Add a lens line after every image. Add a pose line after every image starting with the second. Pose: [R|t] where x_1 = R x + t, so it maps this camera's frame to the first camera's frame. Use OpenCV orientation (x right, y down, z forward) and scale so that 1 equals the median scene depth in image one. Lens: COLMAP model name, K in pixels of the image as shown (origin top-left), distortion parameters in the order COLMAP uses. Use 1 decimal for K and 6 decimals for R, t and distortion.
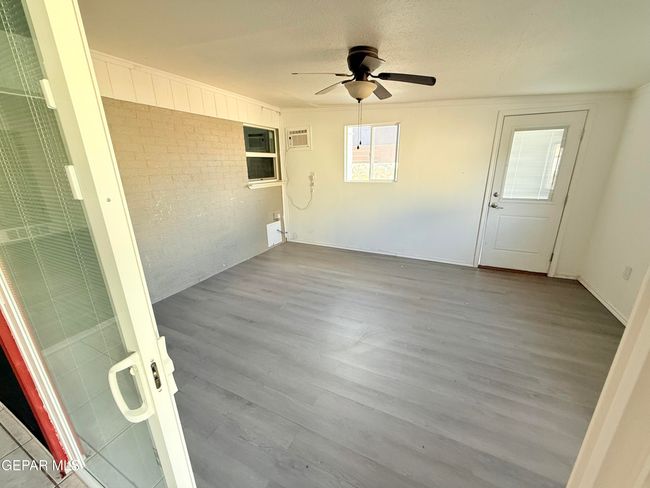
lens RADIAL K [[258.7, 0, 324.4], [0, 258.7, 244.1], [0, 0, 1]] dist [0.000454, 0.000613]
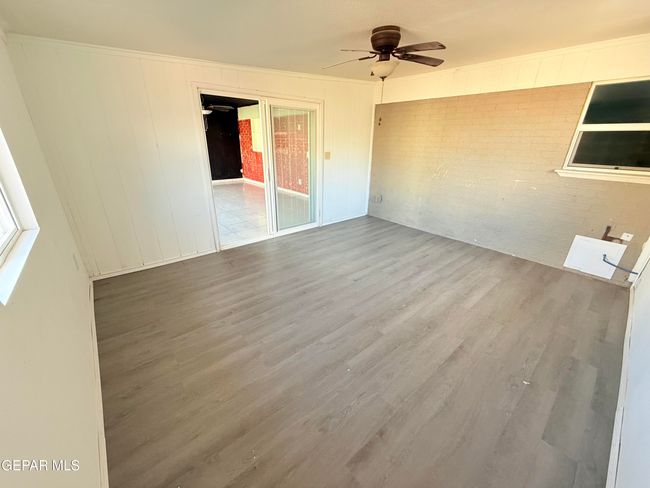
lens RADIAL K [[258.7, 0, 324.0], [0, 258.7, 244.3], [0, 0, 1]] dist [0.000454, 0.000613]
pose [[-0.397605, 0.350007, -0.848178, 0.851870], [-0.284603, 0.831752, 0.476644, -0.261197], [0.872302, 0.430910, -0.231096, 0.818778]]
